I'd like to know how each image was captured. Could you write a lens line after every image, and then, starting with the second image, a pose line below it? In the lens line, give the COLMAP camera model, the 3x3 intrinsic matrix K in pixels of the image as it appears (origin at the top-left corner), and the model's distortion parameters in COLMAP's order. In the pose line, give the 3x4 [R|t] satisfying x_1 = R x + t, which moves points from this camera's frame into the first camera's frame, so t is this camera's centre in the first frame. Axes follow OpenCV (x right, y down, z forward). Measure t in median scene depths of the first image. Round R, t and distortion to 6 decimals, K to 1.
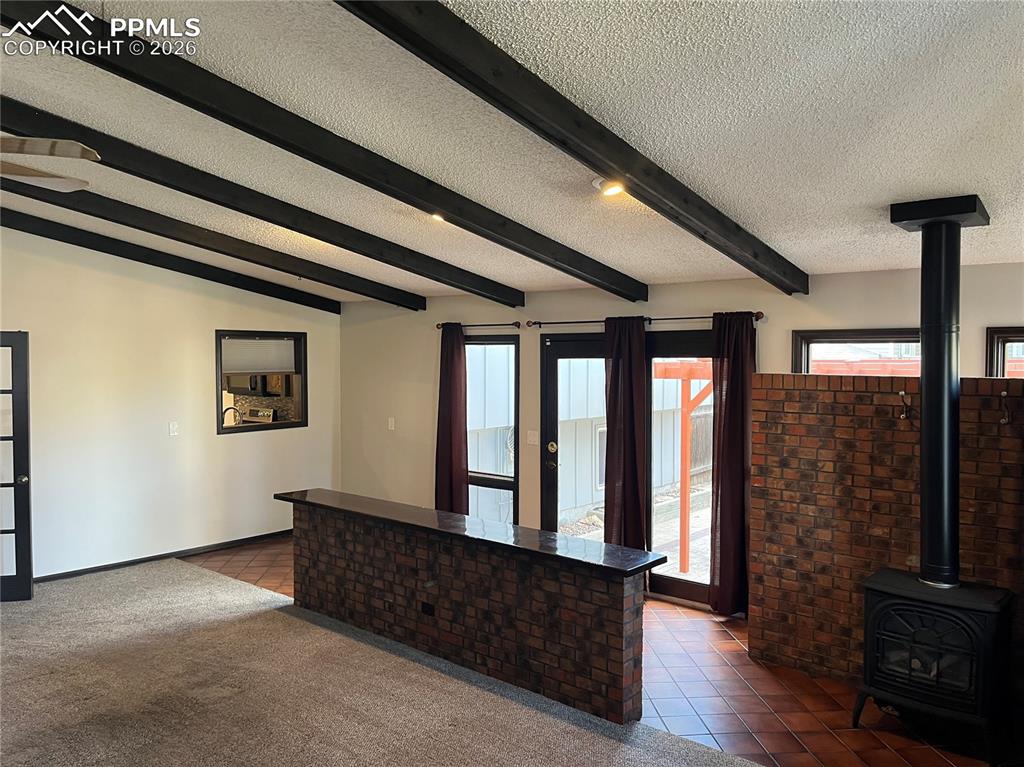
lens RADIAL K [[780.7, 0, 514.4], [0, 780.7, 387.6], [0, 0, 1]] dist [0.038923, -0.057529]
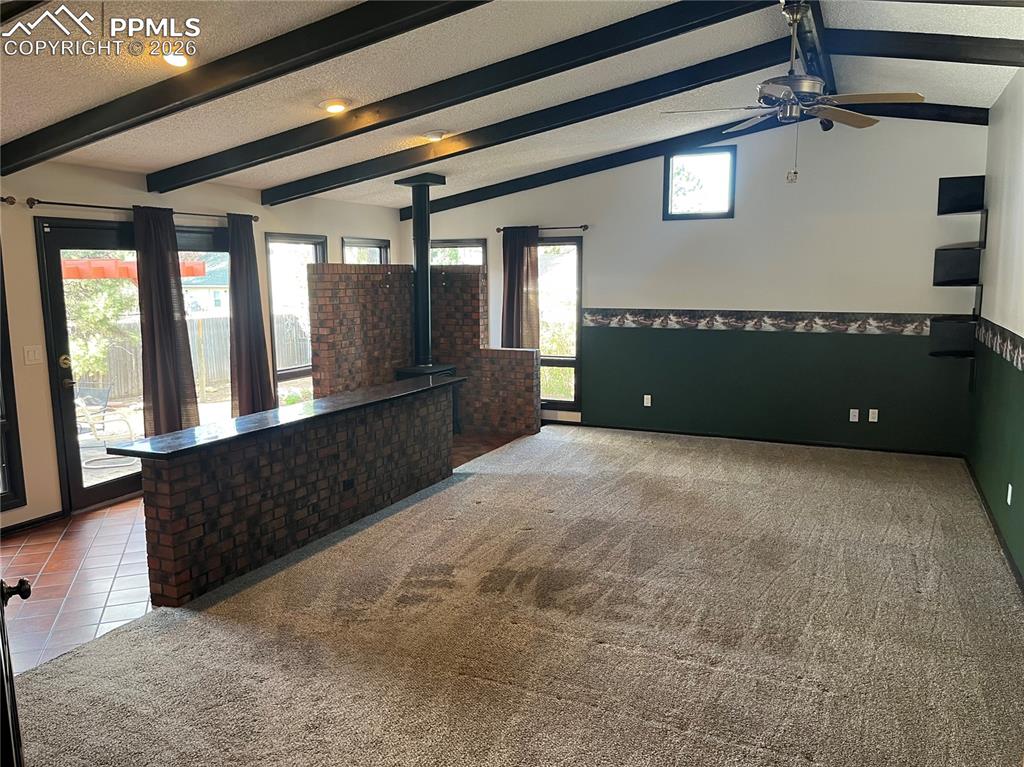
lens RADIAL K [[780.7, 0, 511.5], [0, 780.7, 394.3], [0, 0, 1]] dist [0.038923, -0.057529]
pose [[-0.270119, -0.152959, 0.950599, -1.110981], [0.041559, 0.984528, 0.170228, -0.011072], [-0.961930, 0.085488, -0.259583, 0.999275]]
